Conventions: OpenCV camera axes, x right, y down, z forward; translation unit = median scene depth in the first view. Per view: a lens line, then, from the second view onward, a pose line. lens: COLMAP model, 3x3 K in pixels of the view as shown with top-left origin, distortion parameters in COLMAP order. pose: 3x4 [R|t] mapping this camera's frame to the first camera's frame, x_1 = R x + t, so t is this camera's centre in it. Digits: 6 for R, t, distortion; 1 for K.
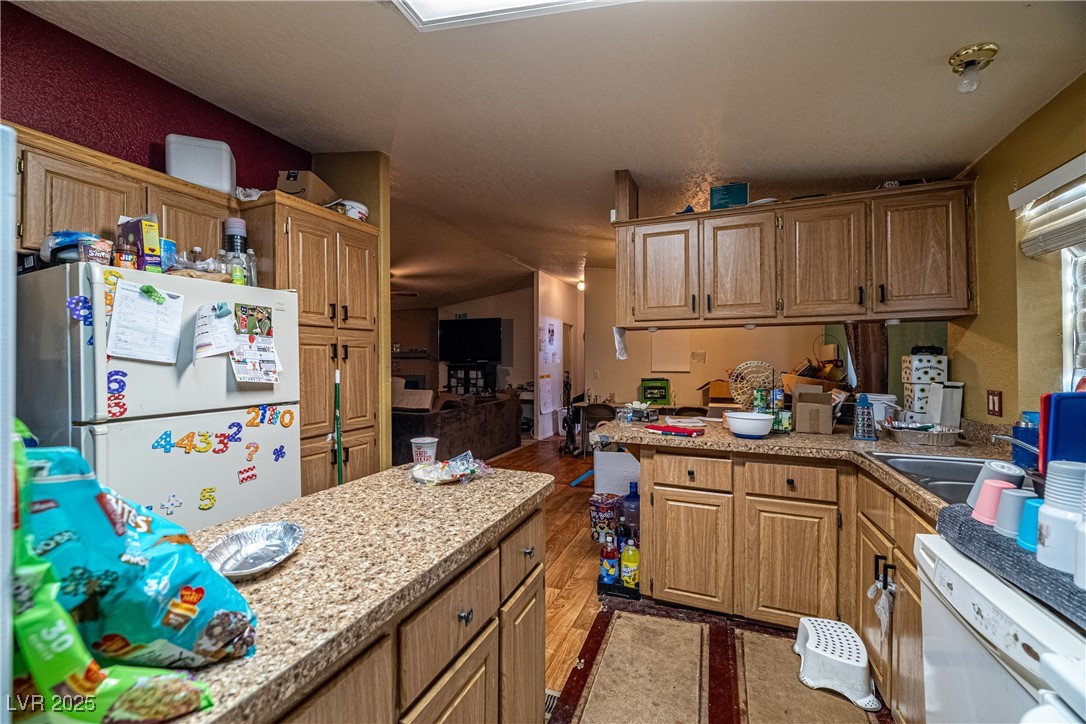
lens RADIAL K [[451.7, 0, 543.0], [0, 451.7, 362.0], [0, 0, 1]] dist [-0.000716, -0.000017]
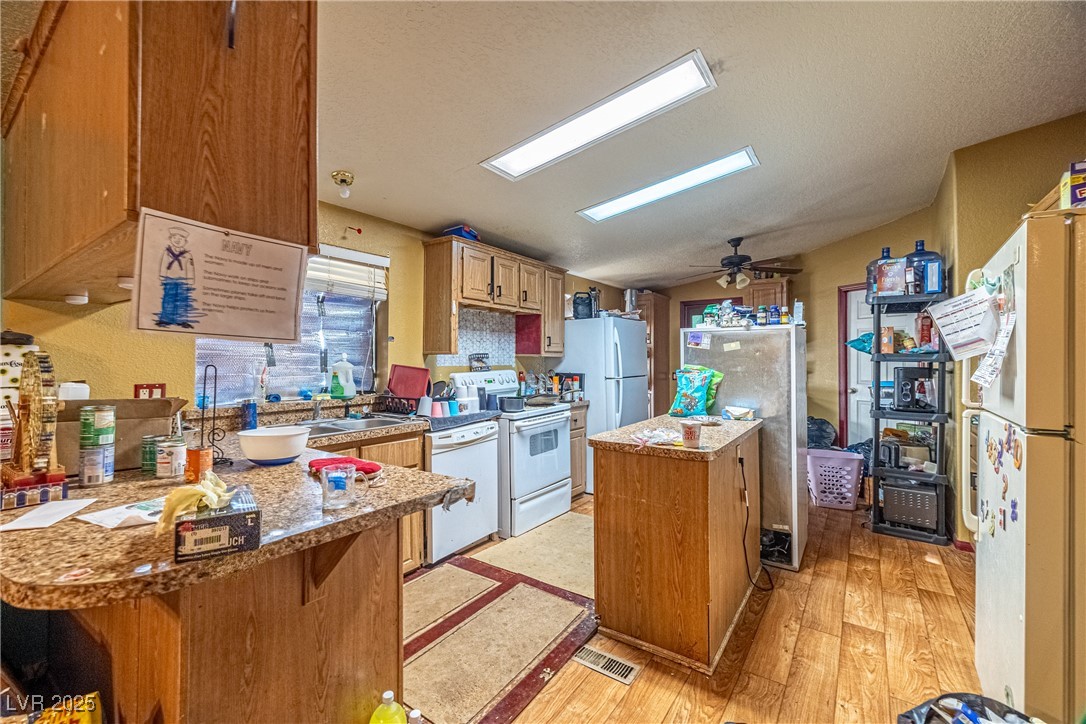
lens RADIAL K [[451.7, 0, 543.0], [0, 451.7, 362.0], [0, 0, 1]] dist [-0.000716, -0.000017]
pose [[-0.971984, 0.000726, 0.235046, -0.136752], [0.000323, 0.999998, -0.001754, 0.014611], [-0.235047, -0.001629, -0.971983, 1.936115]]
